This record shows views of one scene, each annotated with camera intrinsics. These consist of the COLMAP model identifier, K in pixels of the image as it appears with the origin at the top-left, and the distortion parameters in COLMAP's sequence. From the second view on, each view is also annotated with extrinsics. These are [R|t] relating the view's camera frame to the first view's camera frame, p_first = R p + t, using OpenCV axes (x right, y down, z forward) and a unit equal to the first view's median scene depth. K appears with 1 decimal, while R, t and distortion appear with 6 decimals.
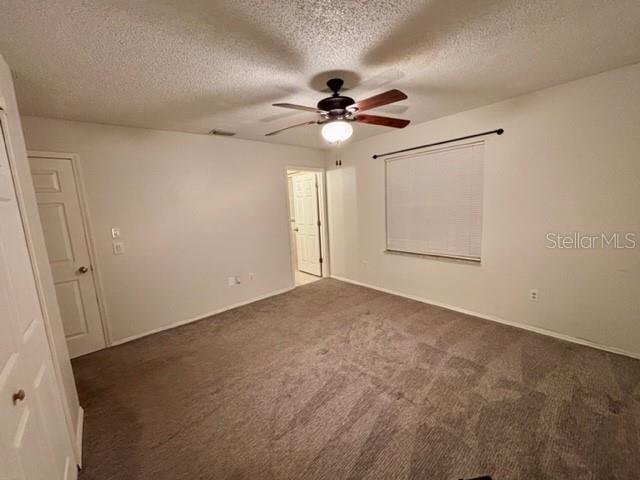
lens RADIAL K [[257.3, 0, 321.7], [0, 257.3, 239.2], [0, 0, 1]] dist [0.002015, -0.000563]
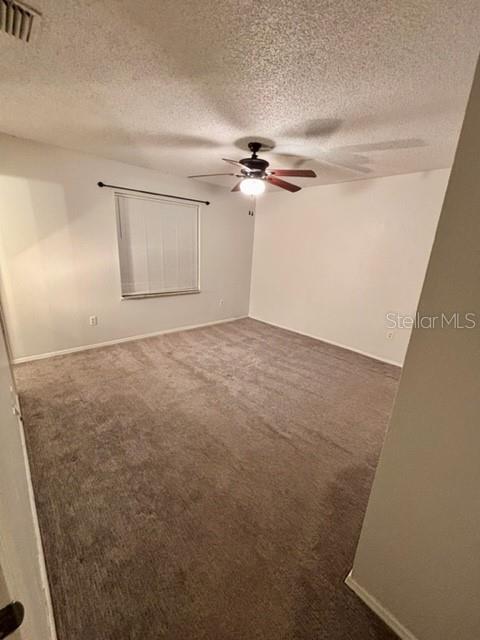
lens RADIAL K [[257.3, 0, 240.8], [0, 257.3, 320.5], [0, 0, 1]] dist [0.002015, -0.000563]
pose [[-0.013055, -0.228283, 0.973507, -0.953066], [0.097744, 0.968636, 0.228452, -0.062071], [-0.995126, 0.098137, 0.009668, 0.818144]]
